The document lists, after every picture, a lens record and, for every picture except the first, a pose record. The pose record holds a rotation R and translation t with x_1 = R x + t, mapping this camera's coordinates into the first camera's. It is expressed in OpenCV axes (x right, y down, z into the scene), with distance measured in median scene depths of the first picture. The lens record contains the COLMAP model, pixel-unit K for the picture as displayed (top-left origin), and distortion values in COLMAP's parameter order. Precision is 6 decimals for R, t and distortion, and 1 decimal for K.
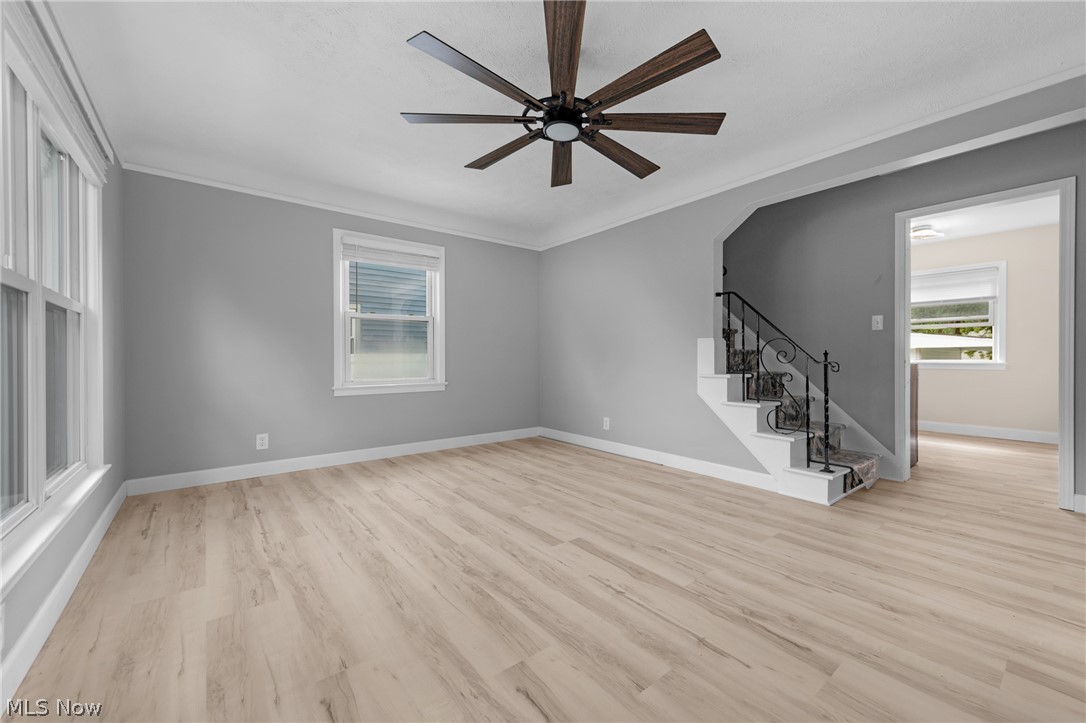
lens RADIAL K [[440.0, 0, 552.2], [0, 440.0, 354.2], [0, 0, 1]] dist [0.015875, -0.001008]
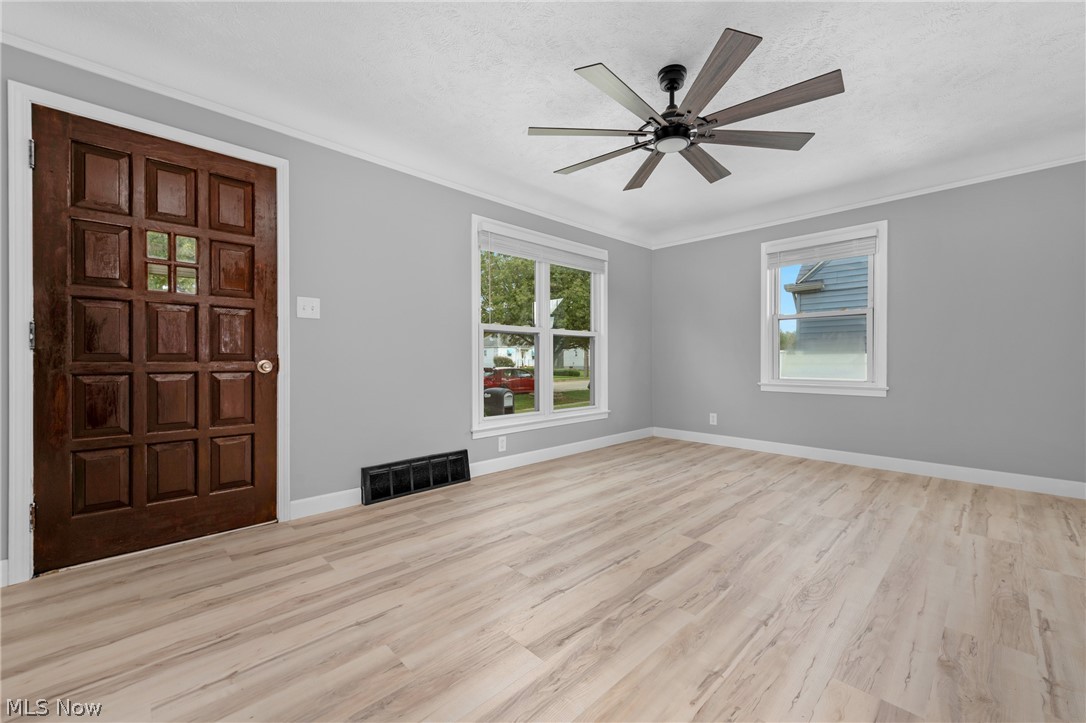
lens RADIAL K [[440.0, 0, 552.9], [0, 440.0, 356.0], [0, 0, 1]] dist [0.015875, -0.001008]
pose [[0.088921, -0.000125, -0.996039, 0.979200], [0.008283, 0.999966, 0.000614, -0.008669], [0.996004, -0.008305, 0.088919, 0.545974]]
